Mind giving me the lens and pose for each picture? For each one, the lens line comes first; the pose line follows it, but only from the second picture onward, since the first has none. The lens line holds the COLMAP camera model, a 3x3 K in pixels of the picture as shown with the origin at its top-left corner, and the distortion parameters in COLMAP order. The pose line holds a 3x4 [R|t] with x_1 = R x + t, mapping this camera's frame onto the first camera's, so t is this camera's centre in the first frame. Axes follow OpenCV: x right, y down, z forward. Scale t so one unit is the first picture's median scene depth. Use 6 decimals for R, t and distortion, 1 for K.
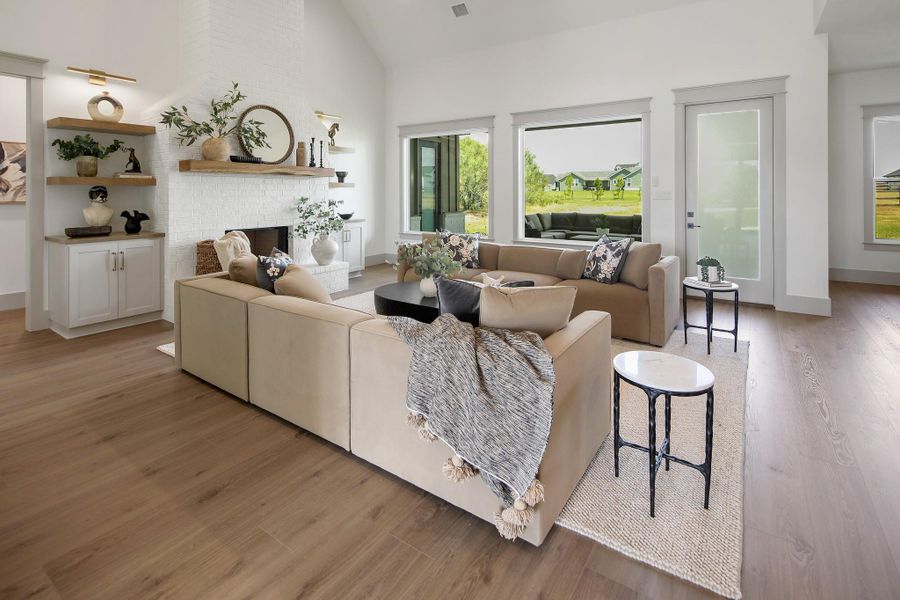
lens RADIAL K [[445.9, 0, 450.8], [0, 445.9, 194.0], [0, 0, 1]] dist [0.002037, -0.000688]
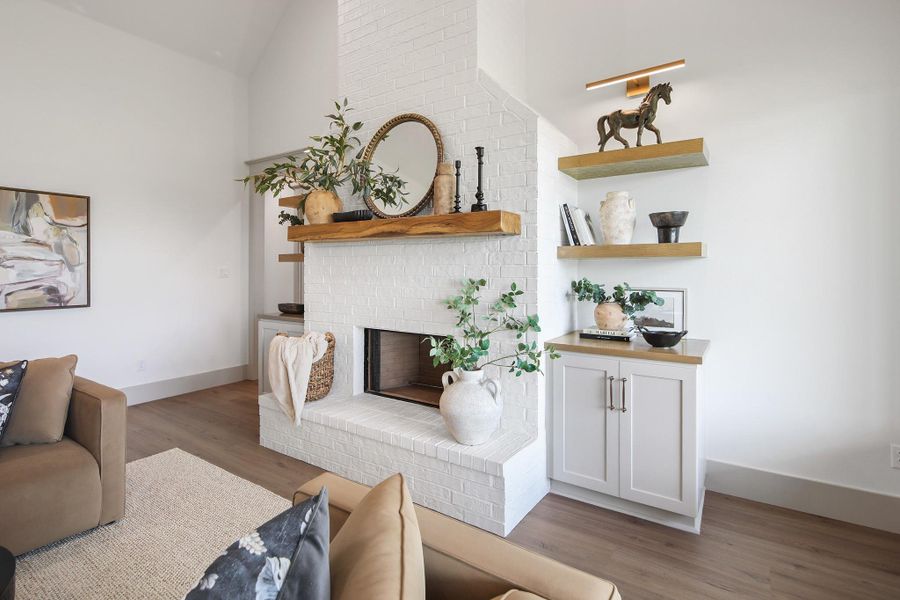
lens RADIAL K [[444.3, 0, 450.1], [0, 444.3, 270.4], [0, 0, 1]] dist [0.001275, -0.000184]
pose [[0.014376, 0.003408, -0.999891, 0.169402], [-0.004097, 0.999986, 0.003350, -0.006204], [0.999888, 0.004048, 0.014390, 1.229344]]
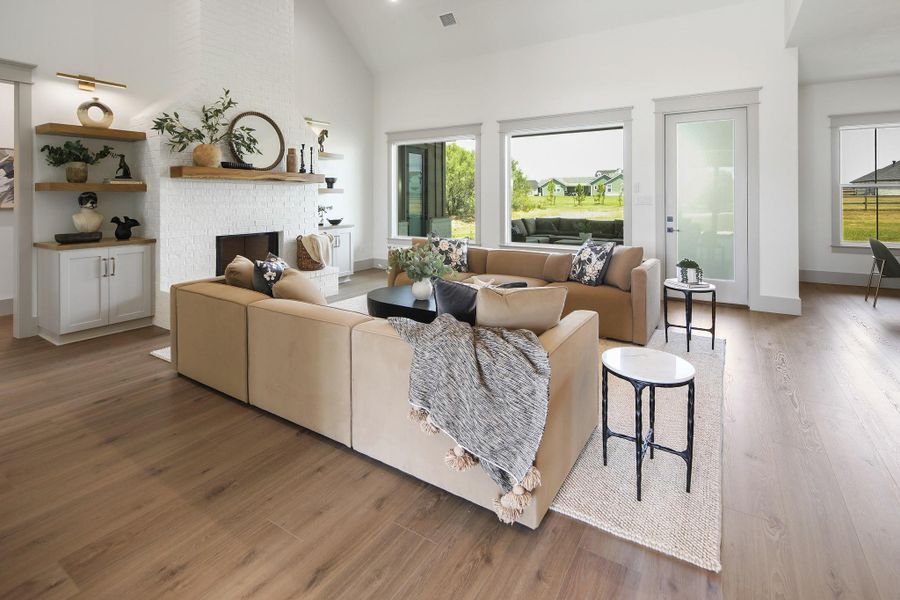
lens RADIAL K [[443.4, 0, 450.0], [0, 443.4, 198.4], [0, 0, 1]] dist [0.002233, -0.000134]
pose [[0.999365, -0.000707, 0.035620, -0.015482], [0.000805, 0.999996, -0.002724, -0.000299], [-0.035618, 0.002751, 0.999362, -0.020226]]
